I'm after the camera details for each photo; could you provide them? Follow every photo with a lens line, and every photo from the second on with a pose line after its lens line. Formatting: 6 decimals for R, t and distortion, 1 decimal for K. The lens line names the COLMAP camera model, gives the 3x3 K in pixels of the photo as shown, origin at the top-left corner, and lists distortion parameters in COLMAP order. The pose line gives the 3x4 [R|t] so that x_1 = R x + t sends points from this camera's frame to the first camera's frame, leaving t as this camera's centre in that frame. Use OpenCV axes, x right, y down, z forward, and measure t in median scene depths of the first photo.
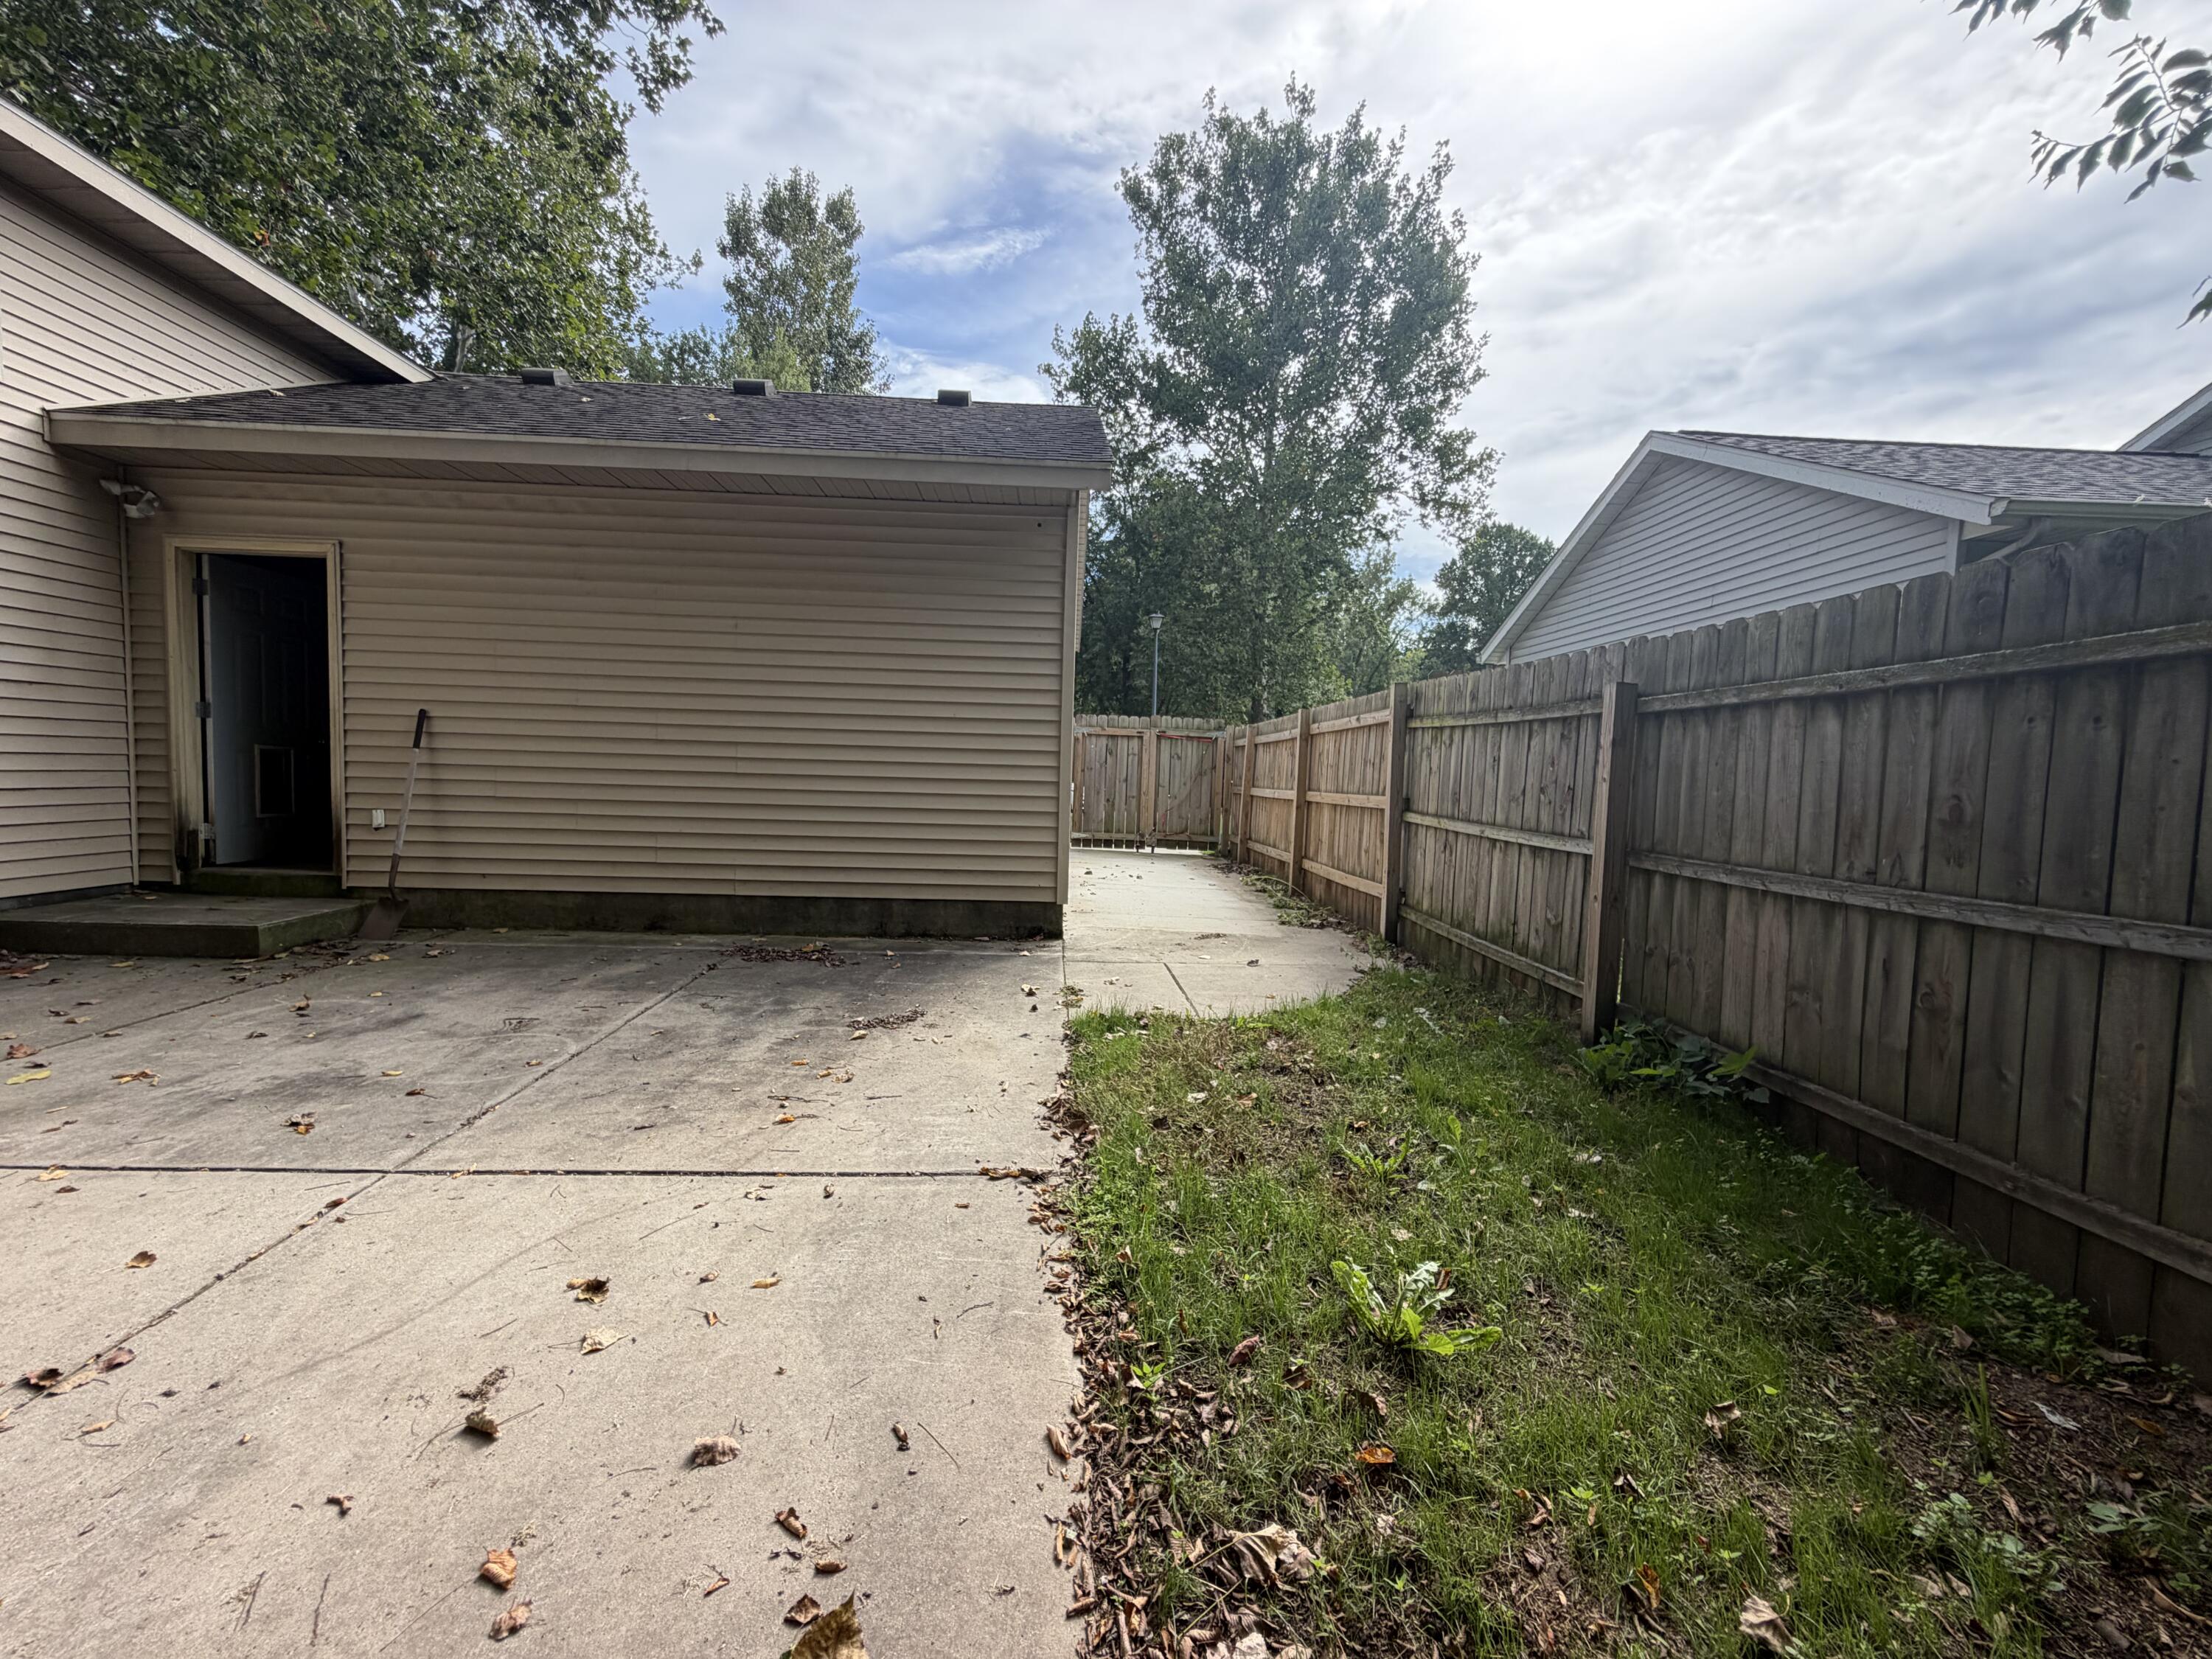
lens RADIAL K [[883.2, 0, 1097.6], [0, 883.2, 834.5], [0, 0, 1]] dist [0.000656, 0.000645]
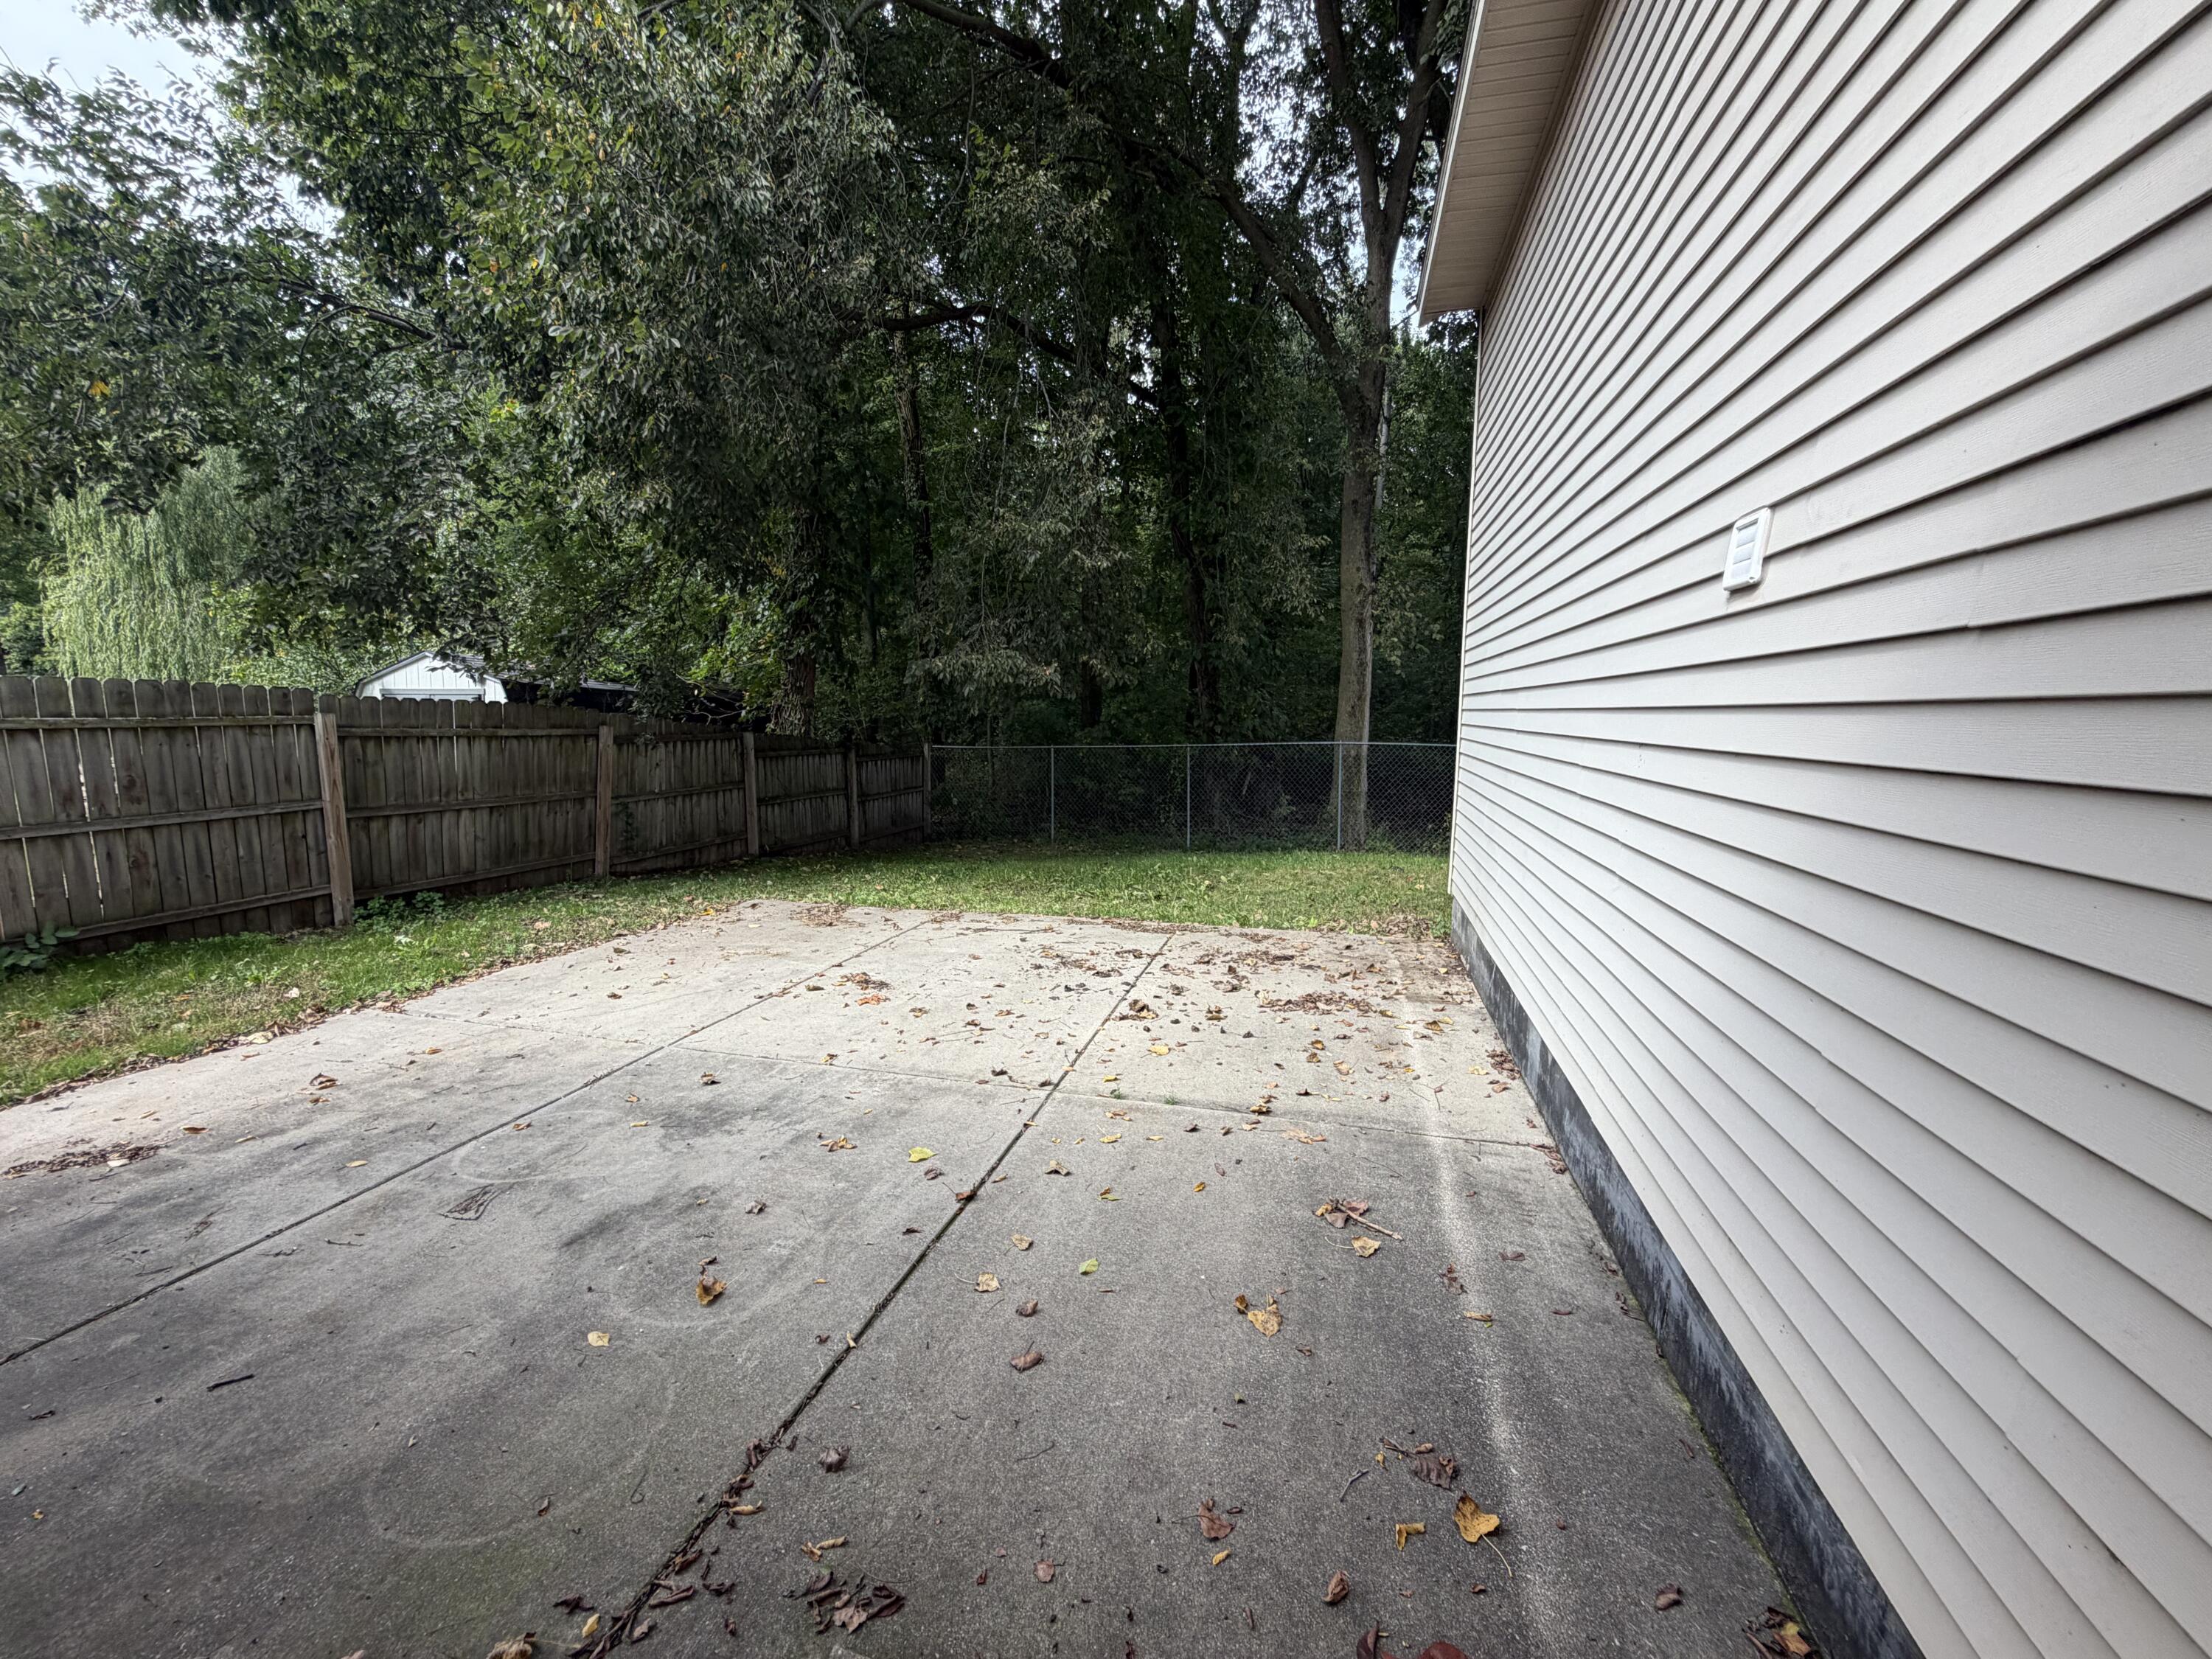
lens RADIAL K [[883.2, 0, 1097.6], [0, 883.2, 834.5], [0, 0, 1]] dist [0.000656, 0.000645]
pose [[-0.950142, -0.074956, 0.302675, -1.678372], [-0.011245, 0.978283, 0.206966, -0.306788], [-0.311616, 0.193244, -0.930351, 1.817122]]
